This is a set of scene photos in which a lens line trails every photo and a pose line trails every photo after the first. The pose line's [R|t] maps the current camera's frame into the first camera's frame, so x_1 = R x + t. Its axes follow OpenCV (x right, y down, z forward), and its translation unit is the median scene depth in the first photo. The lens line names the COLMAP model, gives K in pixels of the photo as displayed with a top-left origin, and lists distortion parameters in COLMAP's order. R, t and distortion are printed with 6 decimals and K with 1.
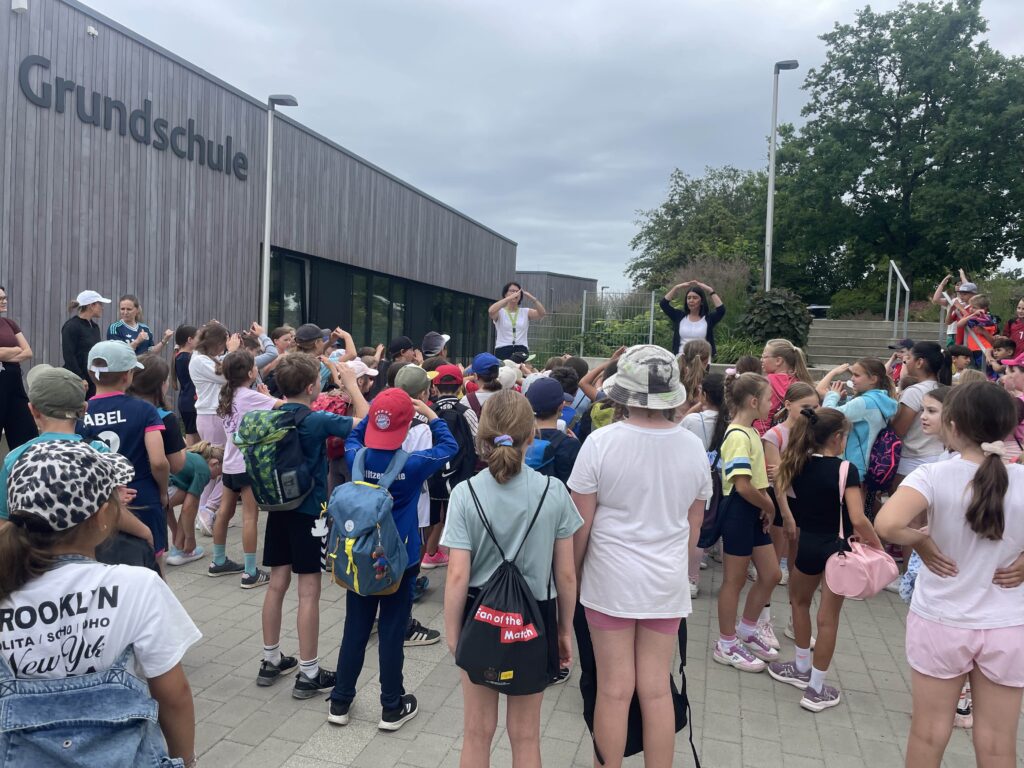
lens RADIAL K [[770.8, 0, 502.3], [0, 770.8, 366.6], [0, 0, 1]] dist [0.080095, -0.104546]
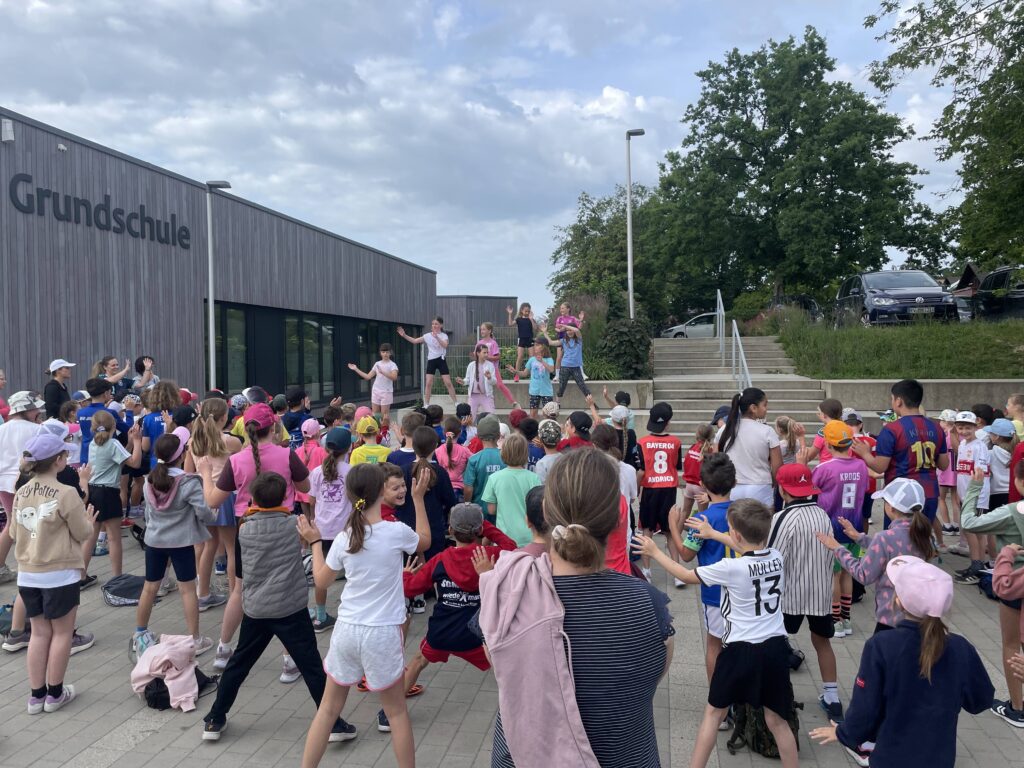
lens RADIAL K [[770.8, 0, 519.5], [0, 770.8, 376.6], [0, 0, 1]] dist [0.080095, -0.104546]
pose [[0.993299, -0.057684, 0.100146, 0.025926], [0.057659, 0.998331, 0.003144, -0.010698], [-0.100160, 0.002651, 0.994968, -0.145009]]
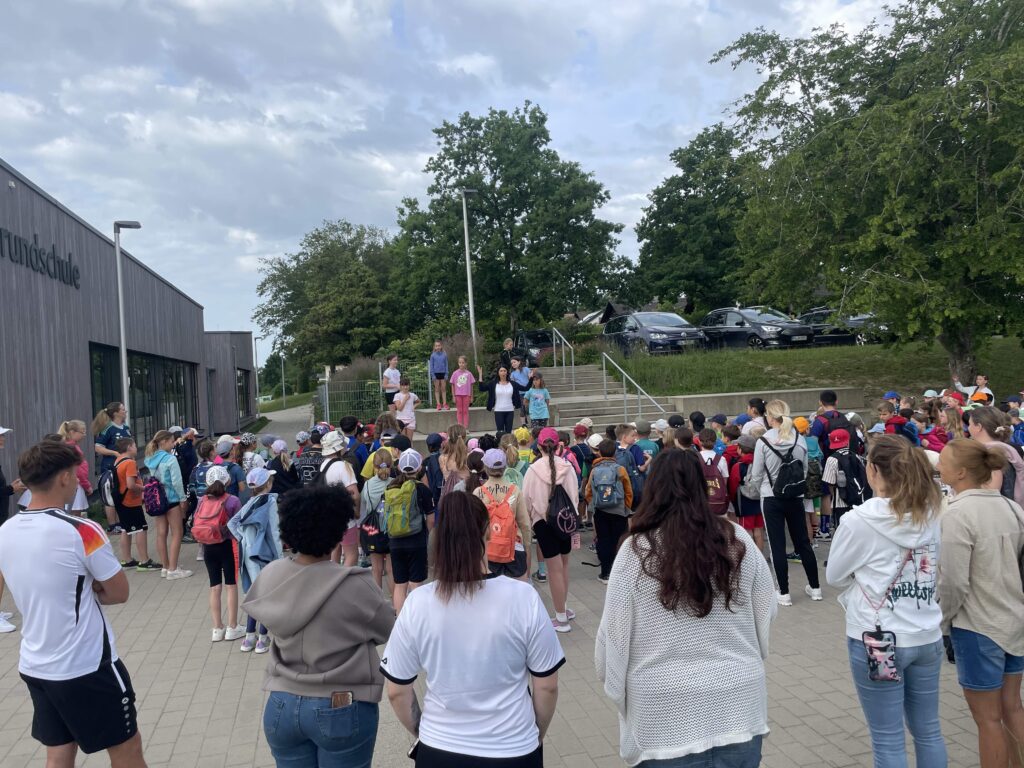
lens RADIAL K [[770.8, 0, 508.8], [0, 770.8, 381.5], [0, 0, 1]] dist [0.080095, -0.104546]
pose [[0.862946, -0.086983, 0.497752, -0.221656], [0.099109, 0.995074, 0.002068, -0.026331], [-0.495481, 0.047547, 0.867317, -0.178017]]
